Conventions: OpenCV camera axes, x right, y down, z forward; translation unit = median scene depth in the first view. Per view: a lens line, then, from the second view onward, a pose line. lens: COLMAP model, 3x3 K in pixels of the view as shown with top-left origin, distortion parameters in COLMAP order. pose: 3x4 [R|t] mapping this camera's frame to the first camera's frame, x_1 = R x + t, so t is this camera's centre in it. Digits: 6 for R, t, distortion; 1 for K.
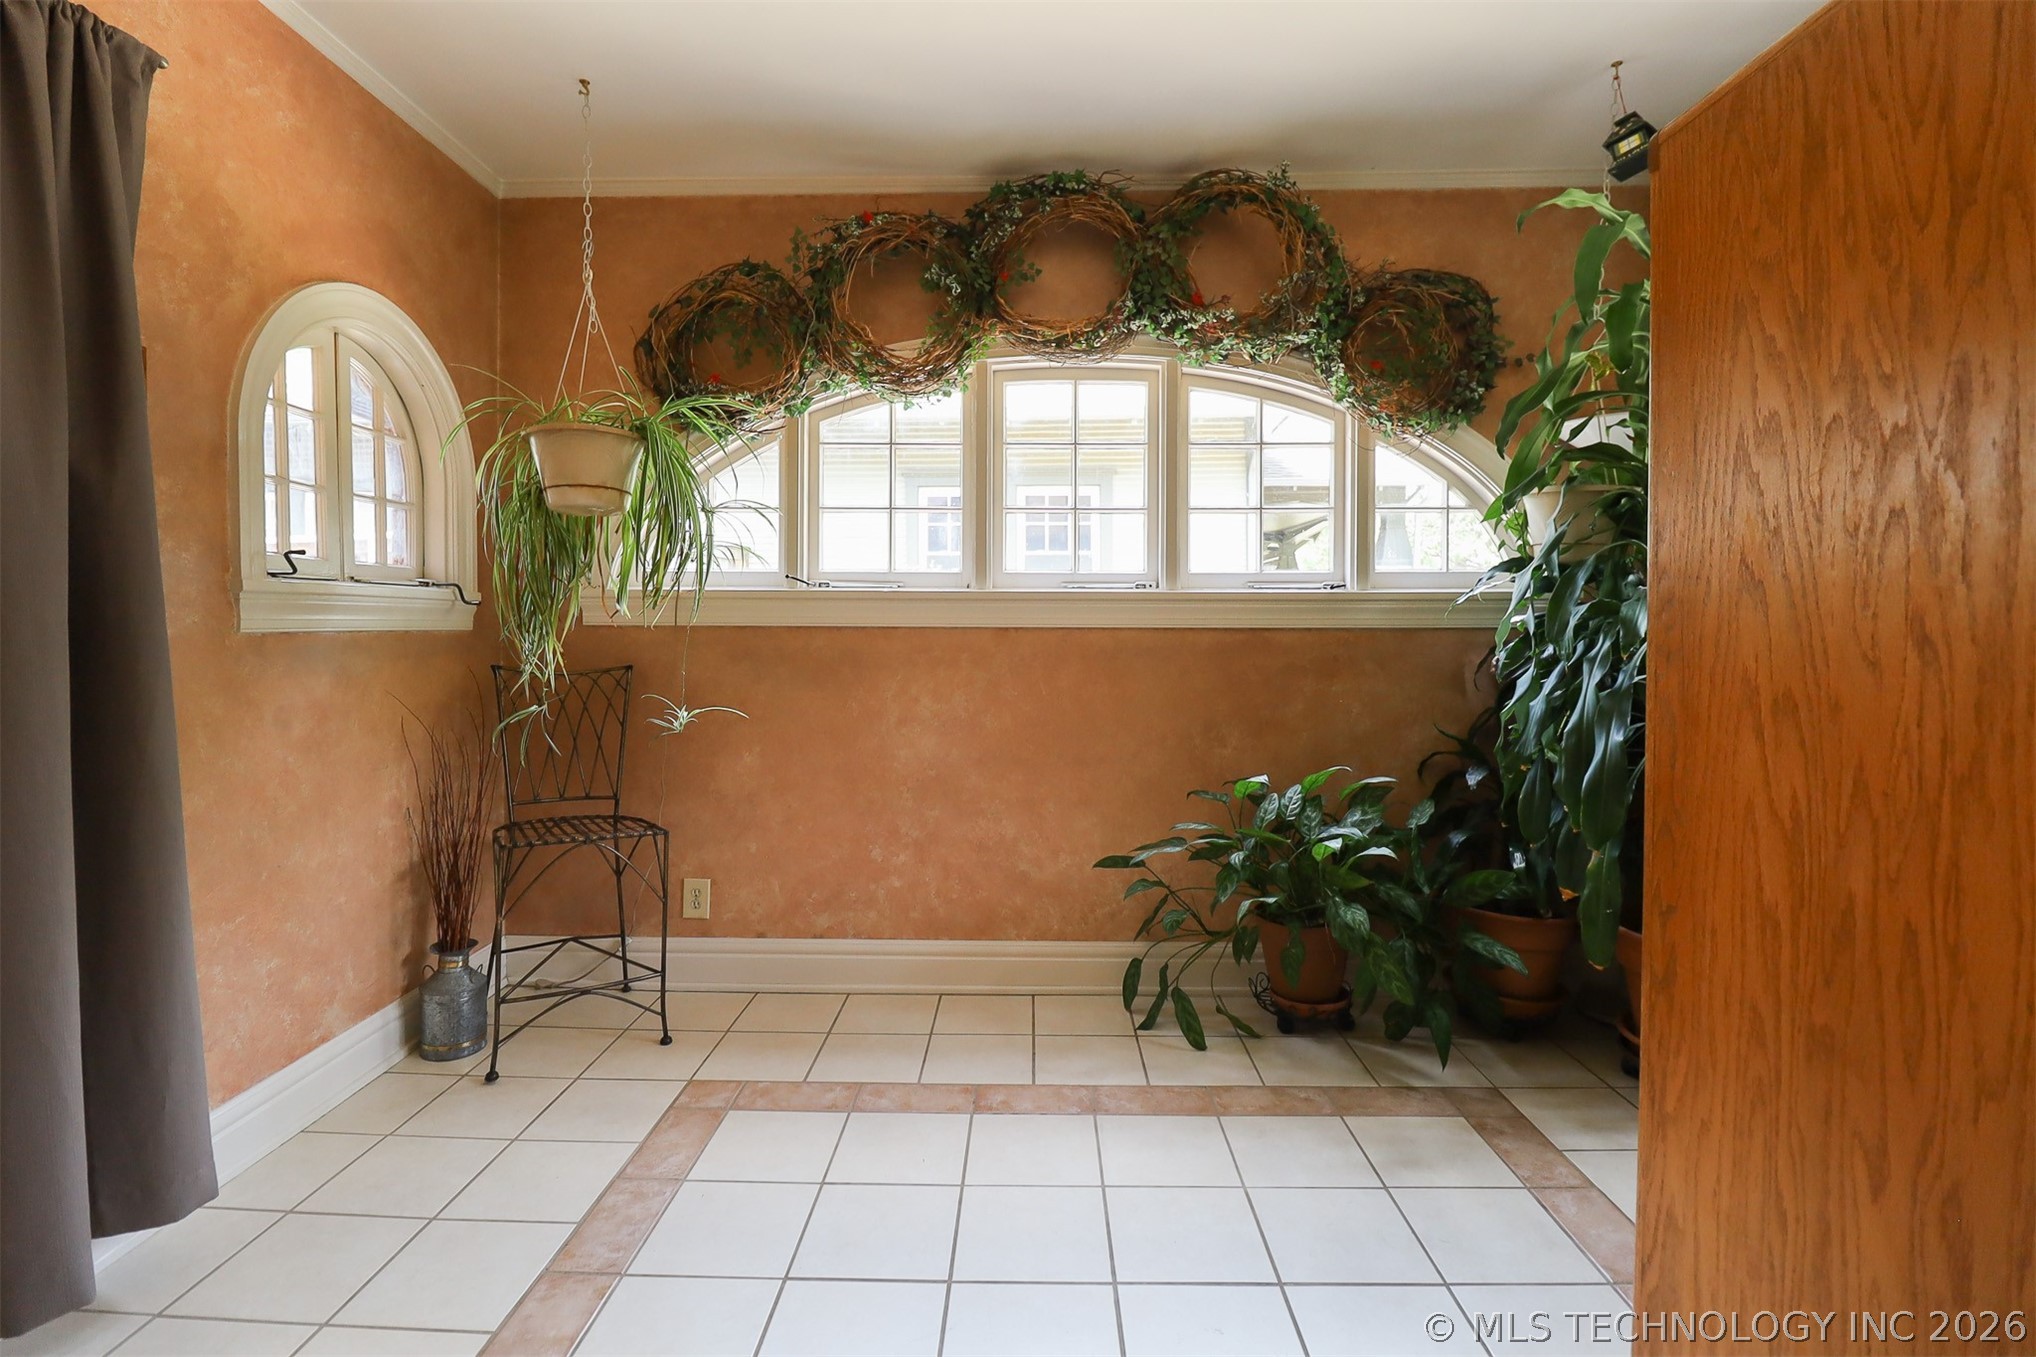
lens RADIAL K [[943.4, 0, 1018.7], [0, 943.4, 651.5], [0, 0, 1]] dist [0.004830, -0.016246]
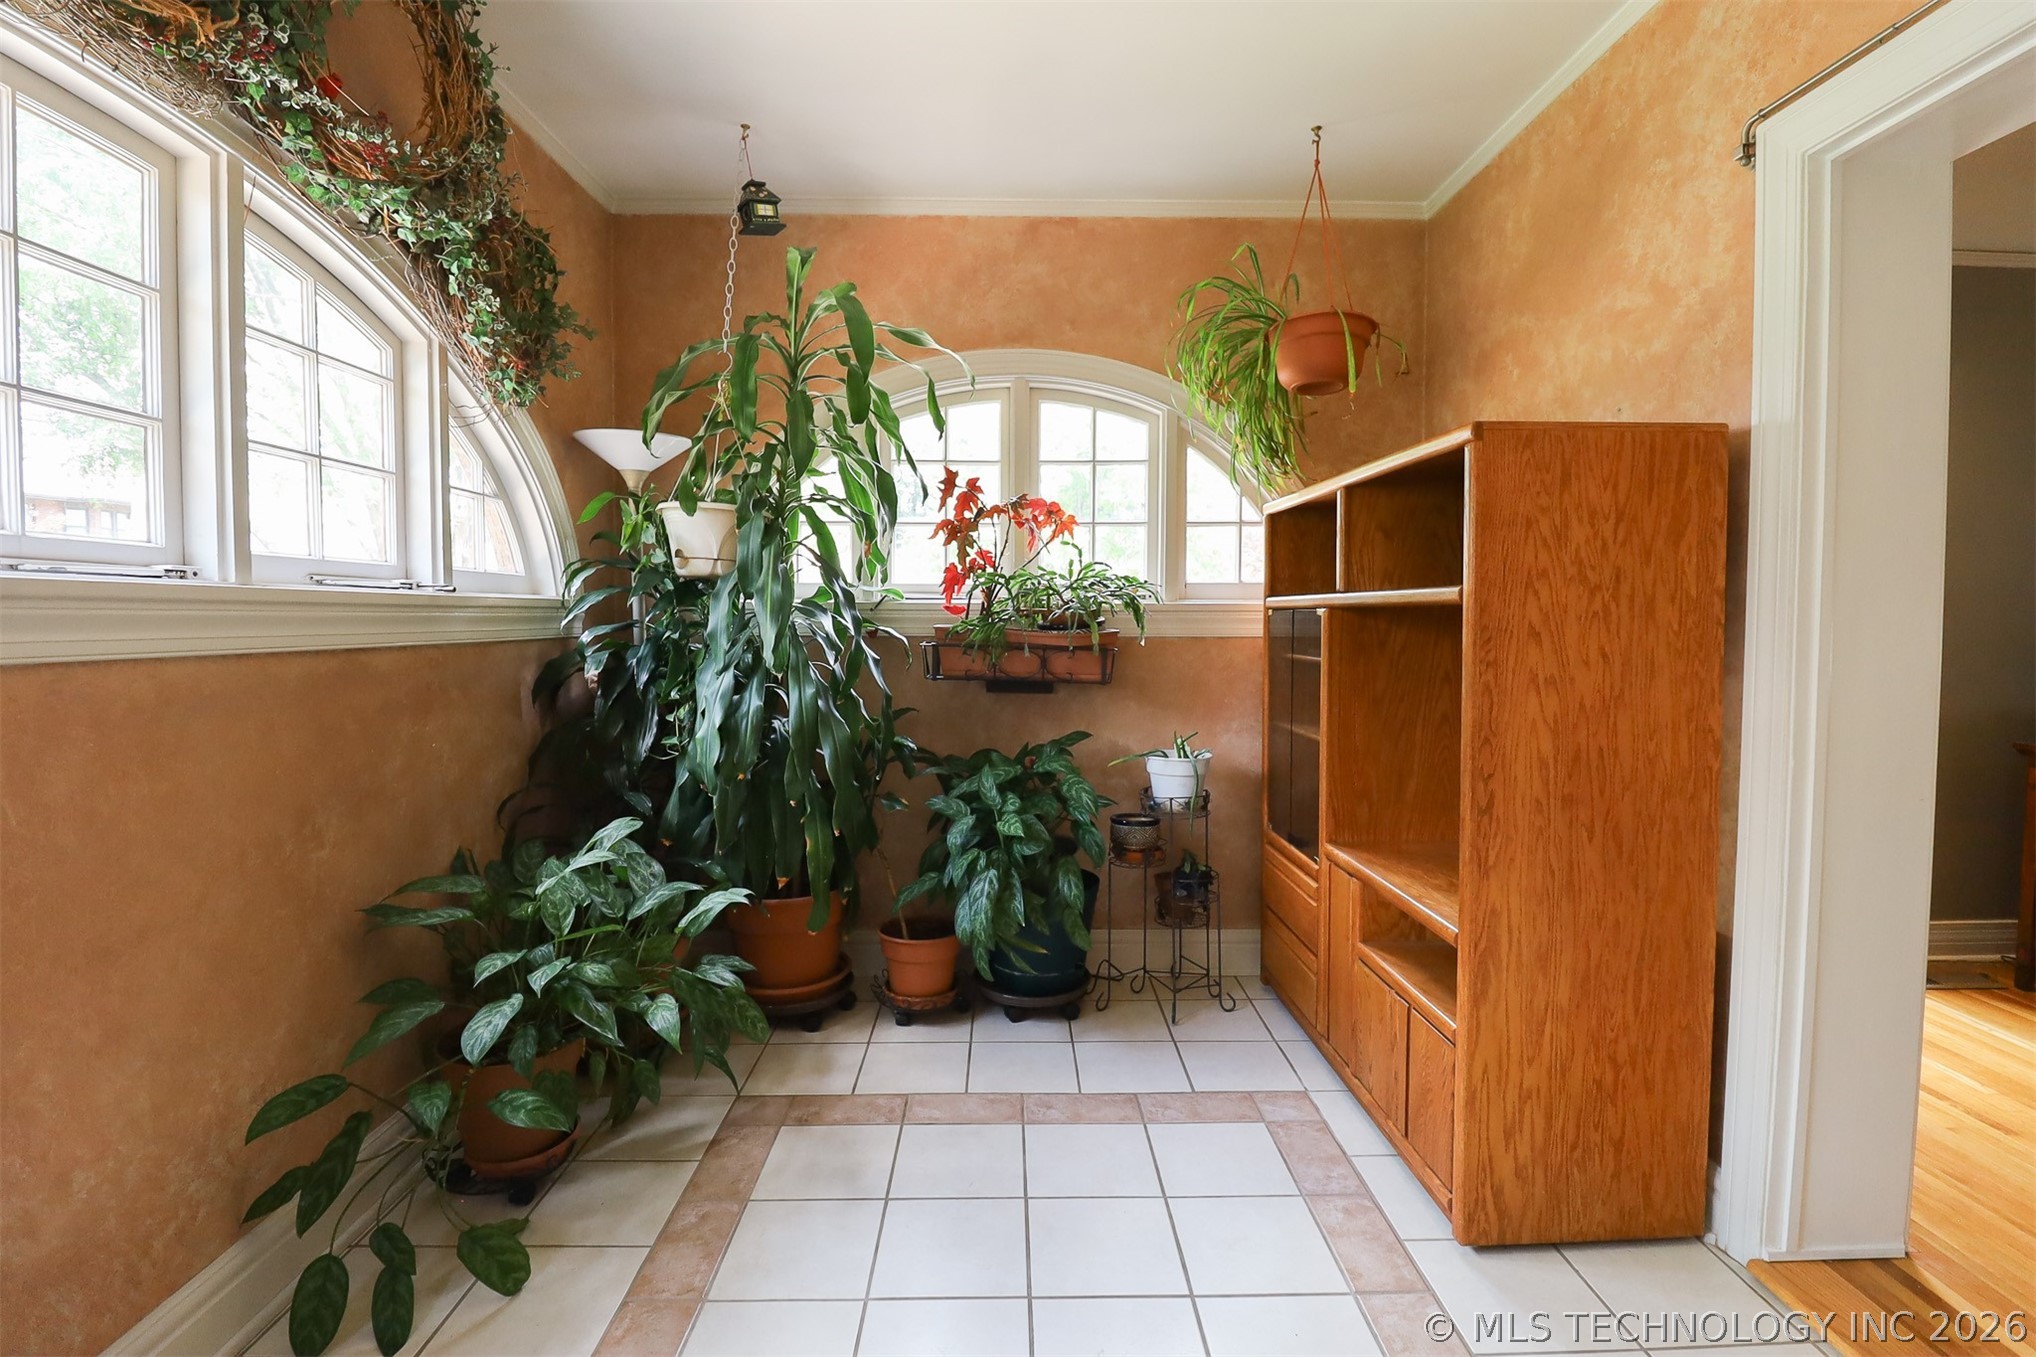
lens RADIAL K [[943.4, 0, 1018.7], [0, 943.4, 651.5], [0, 0, 1]] dist [0.004830, -0.016246]
pose [[-0.030934, -0.039617, 0.998736, -1.599164], [0.025029, 0.998870, 0.040398, -0.150376], [-0.999208, 0.026247, -0.029907, 2.308496]]
